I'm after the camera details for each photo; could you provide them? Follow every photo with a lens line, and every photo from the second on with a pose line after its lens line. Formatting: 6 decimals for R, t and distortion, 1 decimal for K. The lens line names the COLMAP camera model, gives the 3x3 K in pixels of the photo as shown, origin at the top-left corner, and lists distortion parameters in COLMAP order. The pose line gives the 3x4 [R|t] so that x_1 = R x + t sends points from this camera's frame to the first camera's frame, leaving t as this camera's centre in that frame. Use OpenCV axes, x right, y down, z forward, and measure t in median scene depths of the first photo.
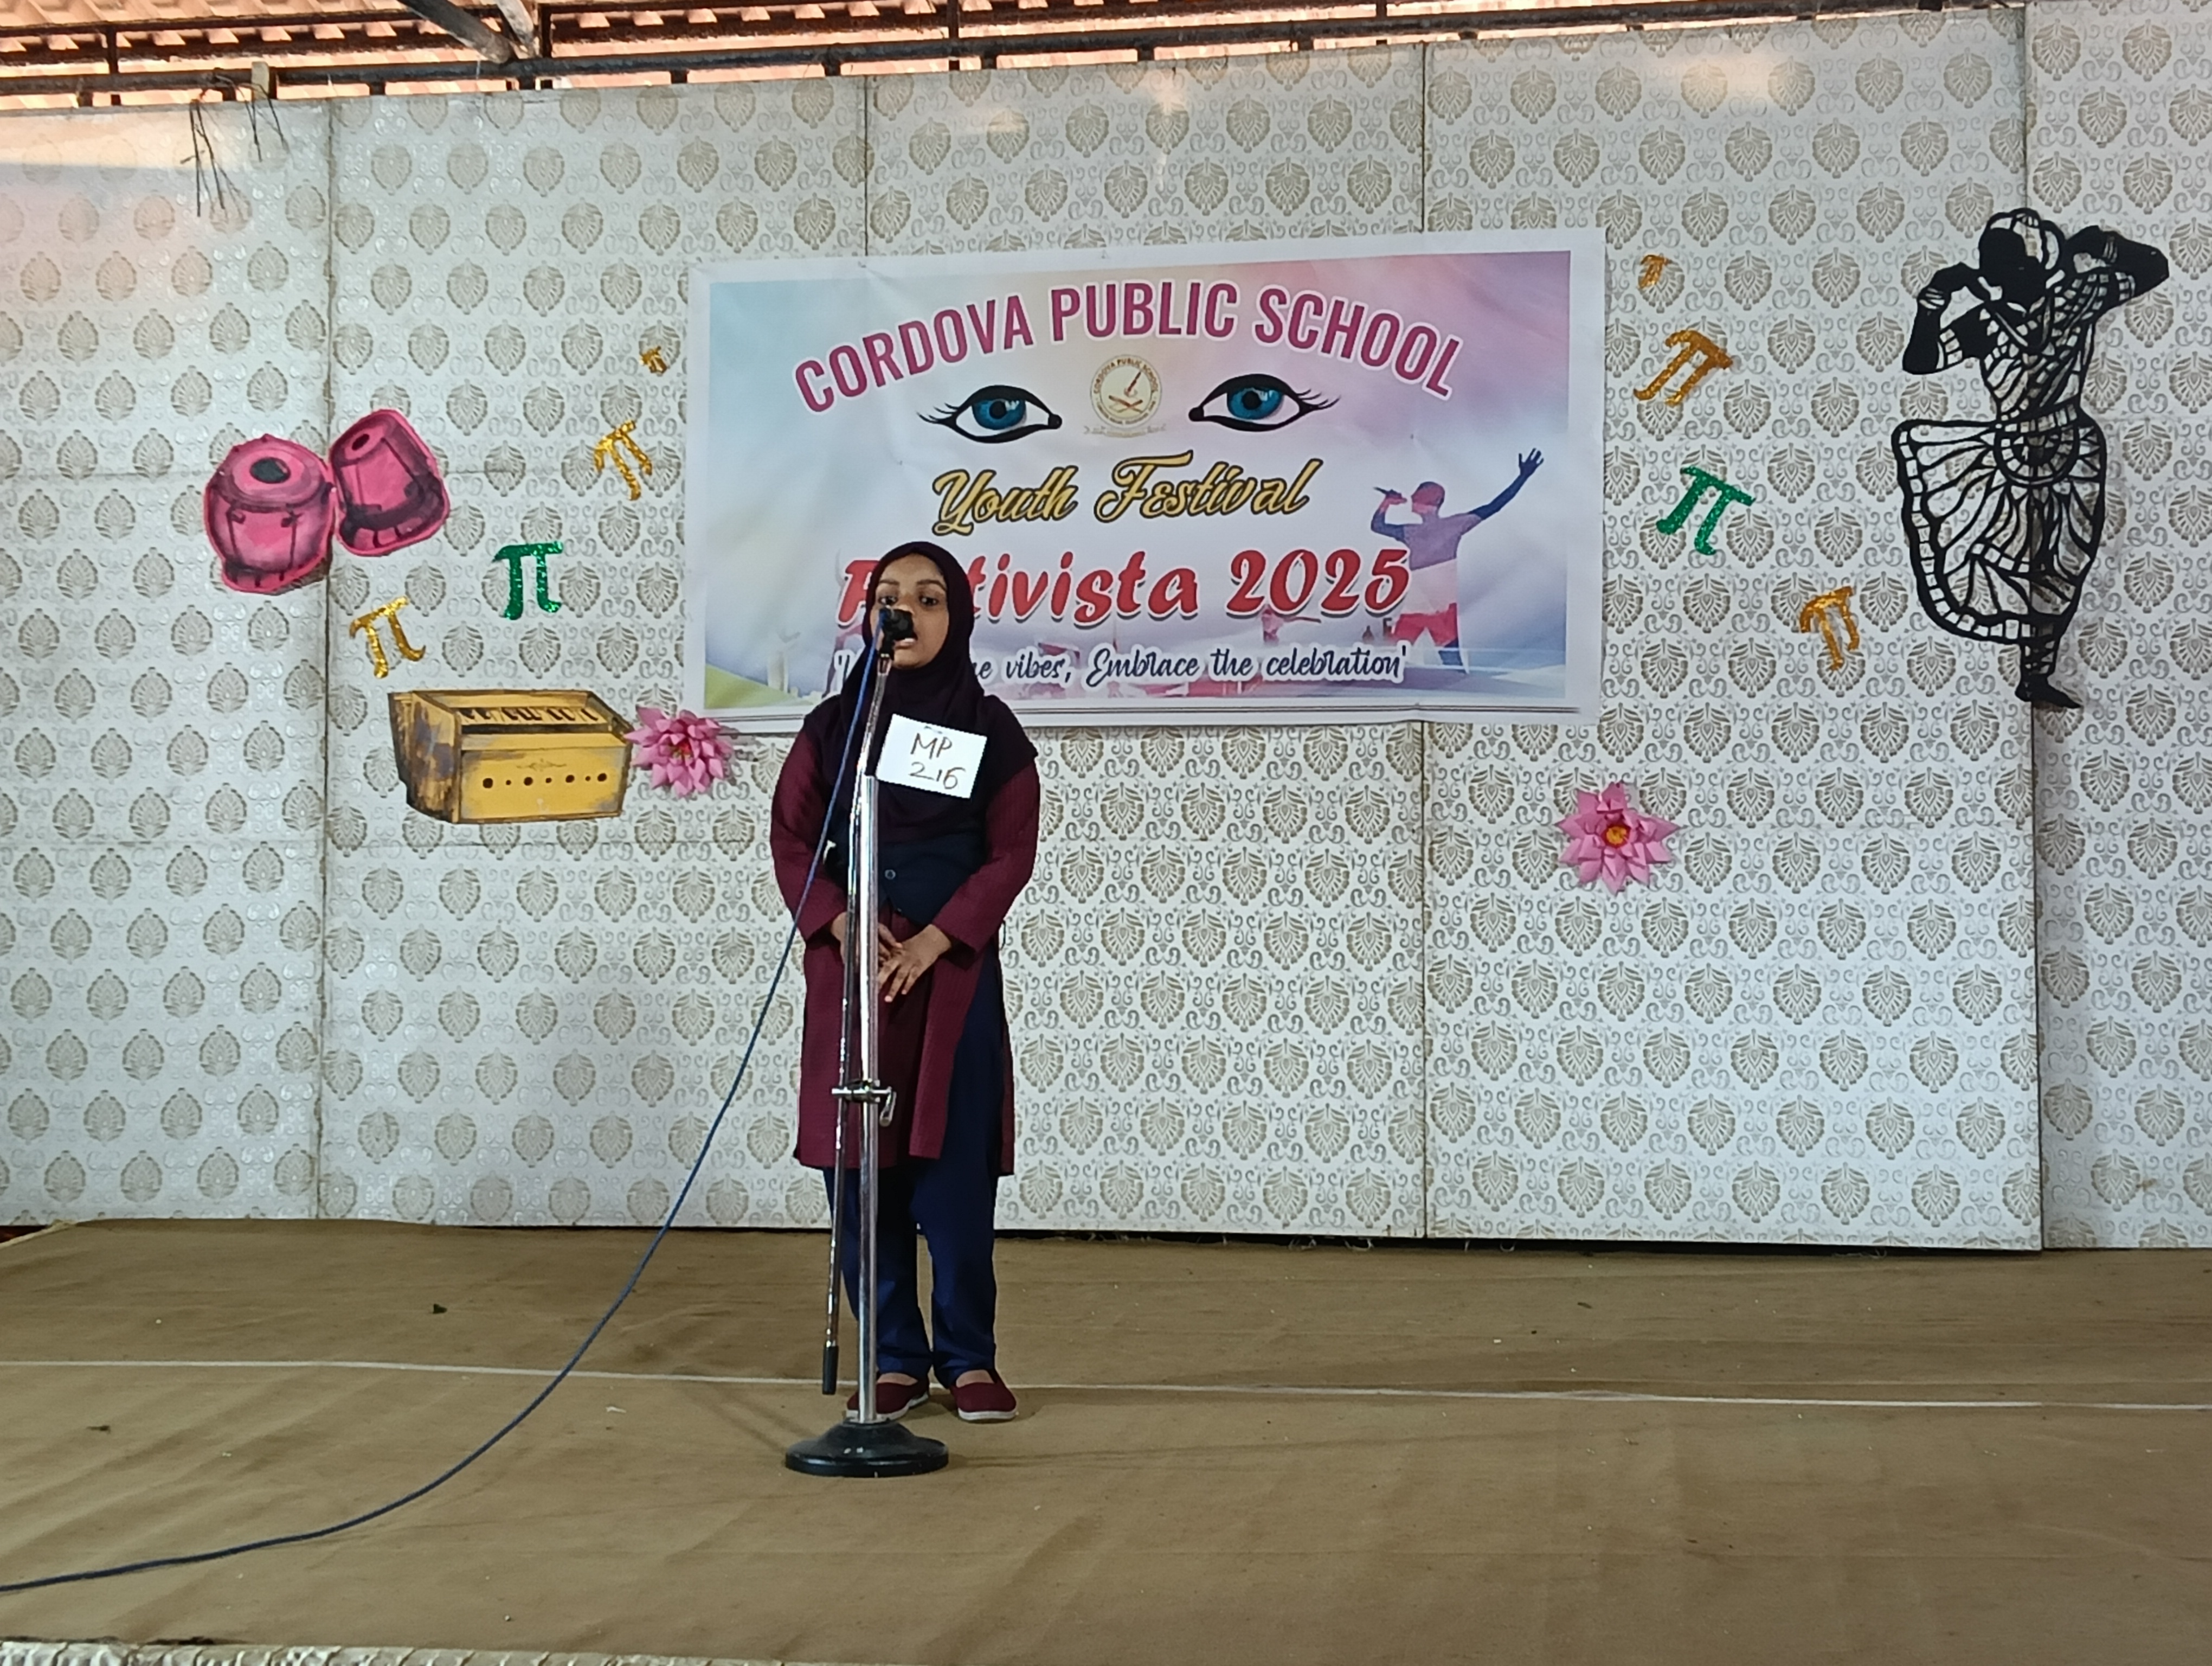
lens RADIAL K [[3473.7, 0, 1097.0], [0, 3473.7, 830.4], [0, 0, 1]] dist [0.118653, 0.000000]
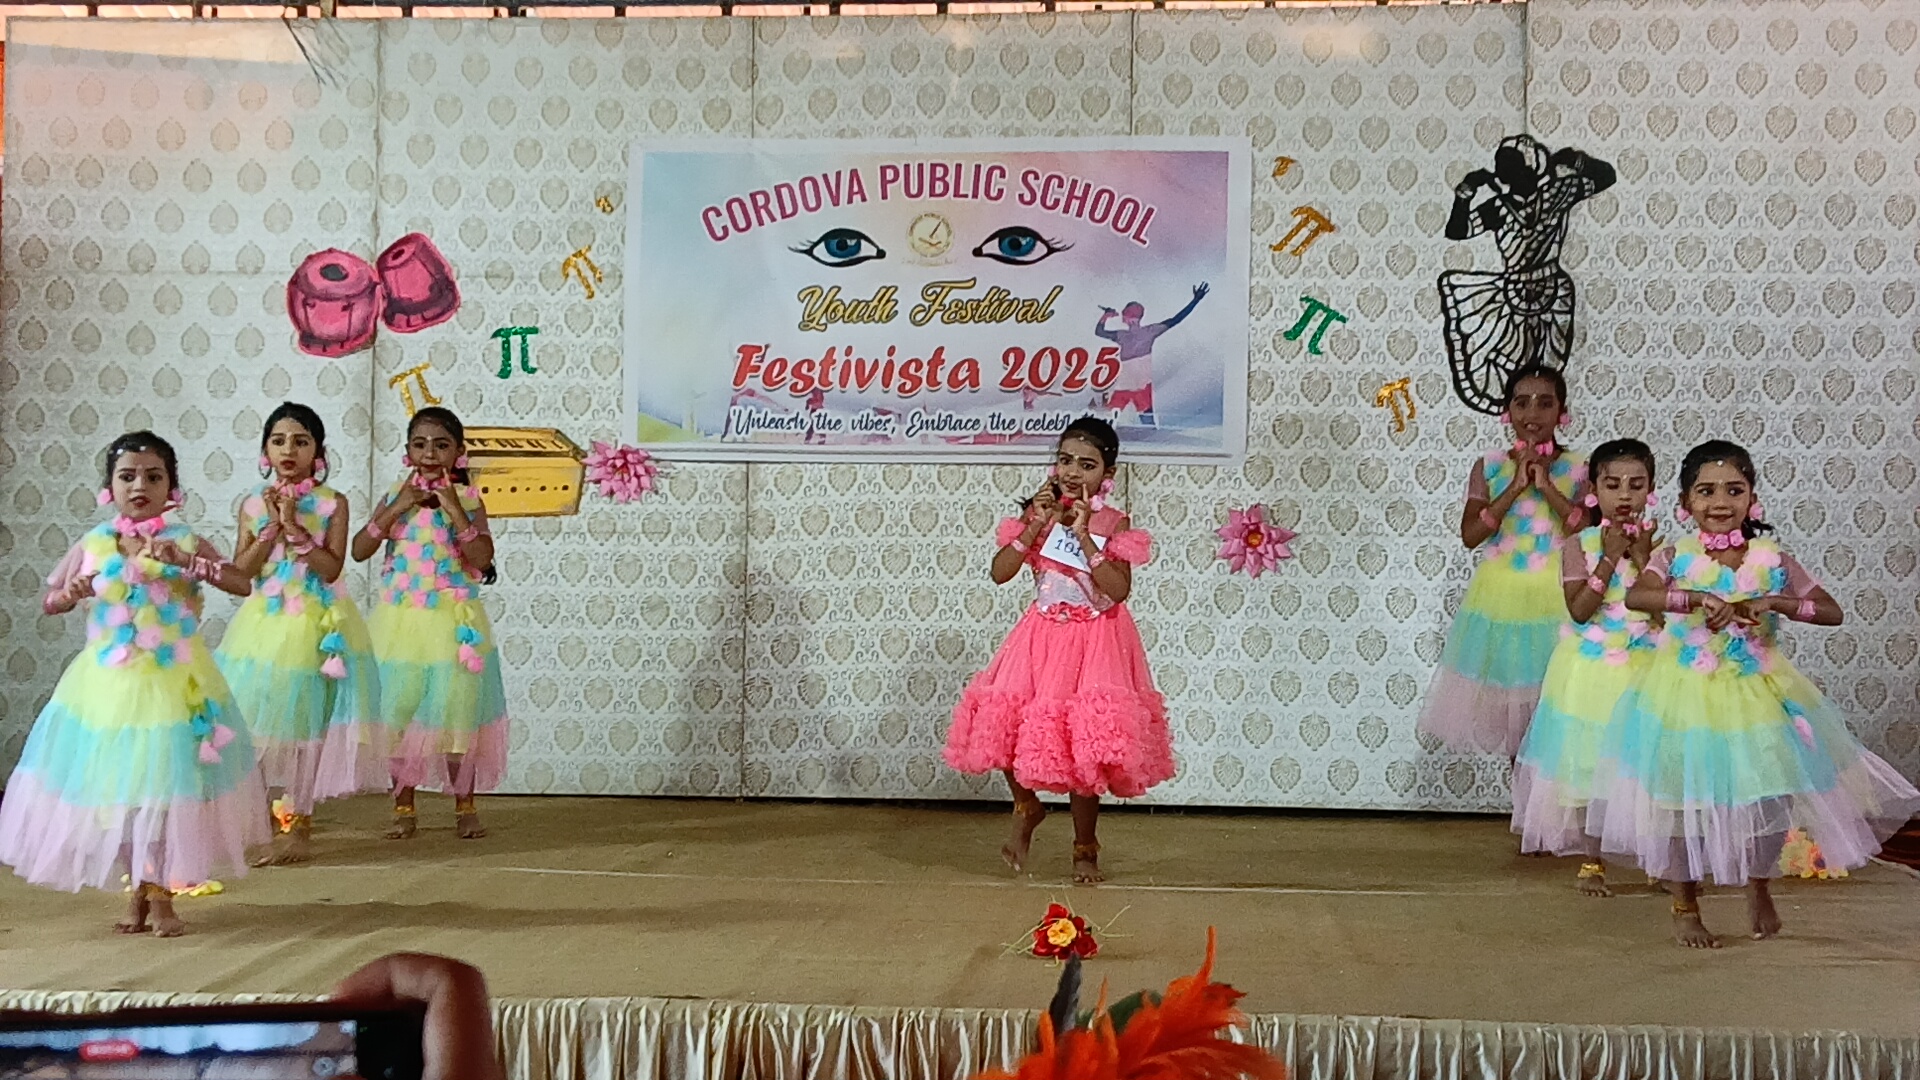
lens RADIAL K [[2705.9, 0, 942.6], [0, 2705.9, 538.7], [0, 0, 1]] dist [0.107763, 0.000000]
pose [[0.996196, 0.017448, 0.085378, -0.083598], [-0.017359, 0.999848, -0.001778, 0.005547], [-0.085396, 0.000290, 0.996347, -0.154870]]
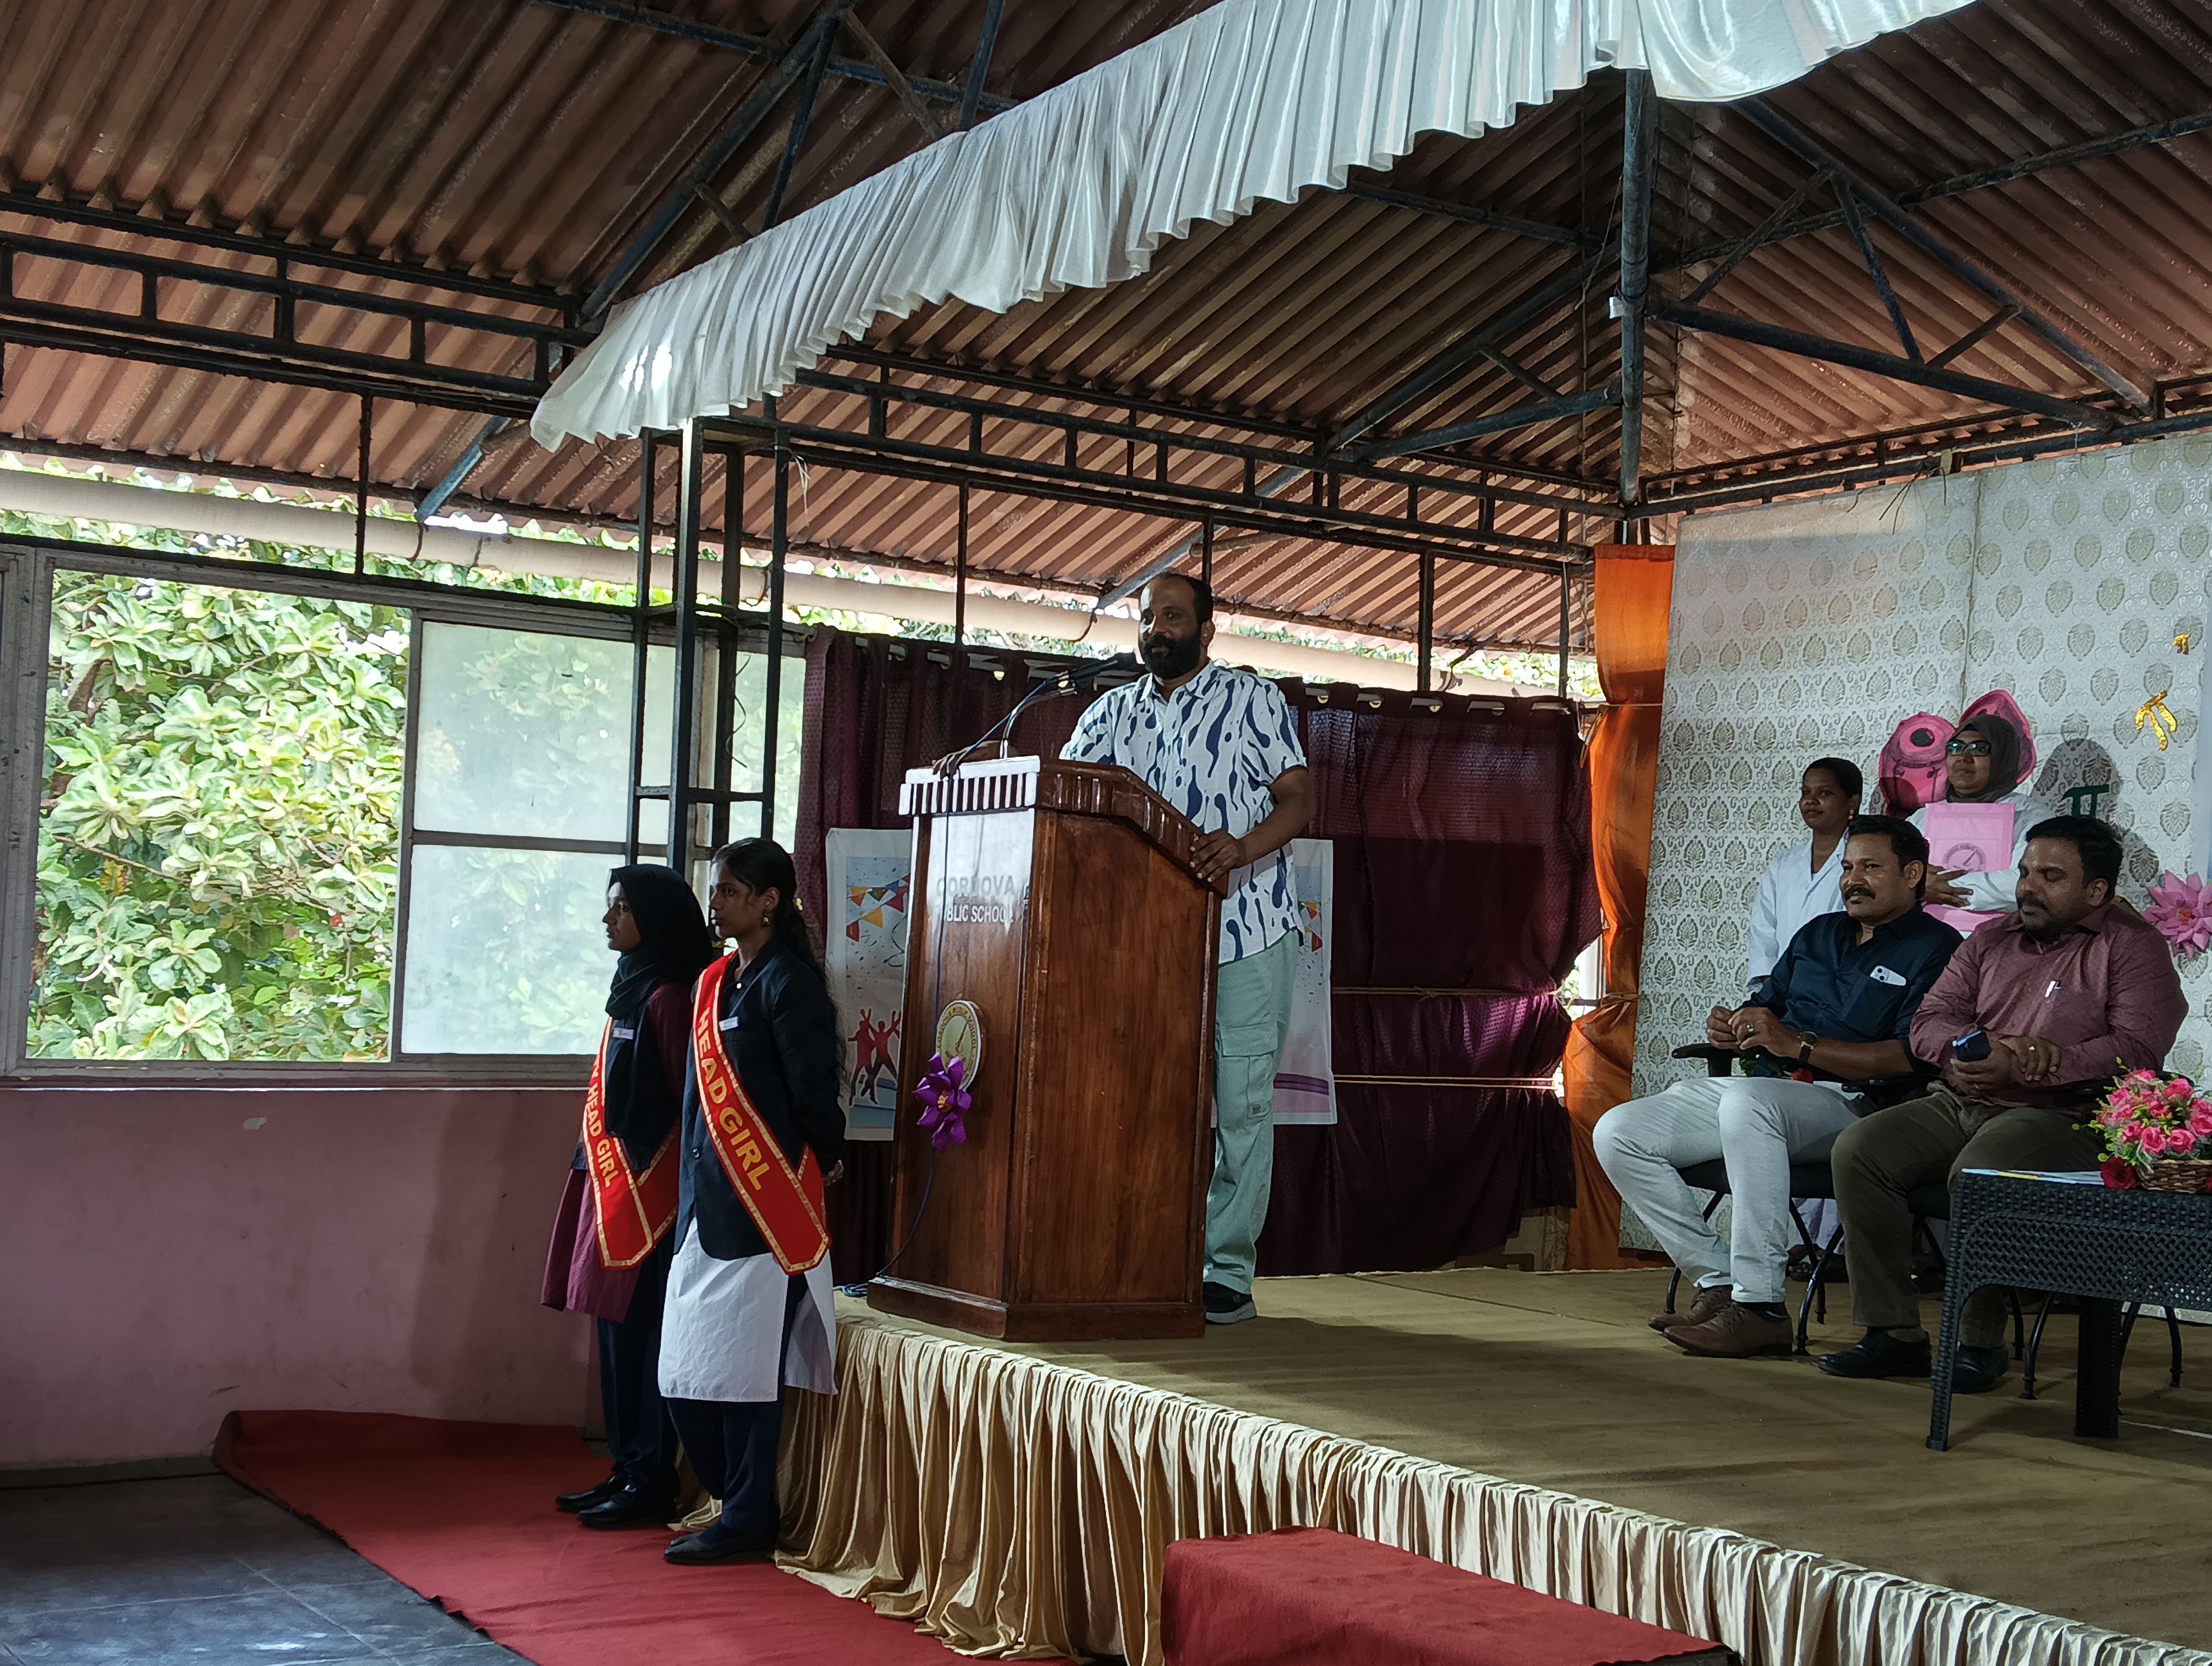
lens RADIAL K [[2723.0, 0, 1060.8], [0, 2723.0, 820.2], [0, 0, 1]] dist [0.052091, 0.000000]
pose [[0.681315, -0.005361, -0.731970, 0.346094], [-0.059273, 0.996285, -0.062467, 0.019408], [0.729586, 0.085946, 0.678467, 0.013404]]
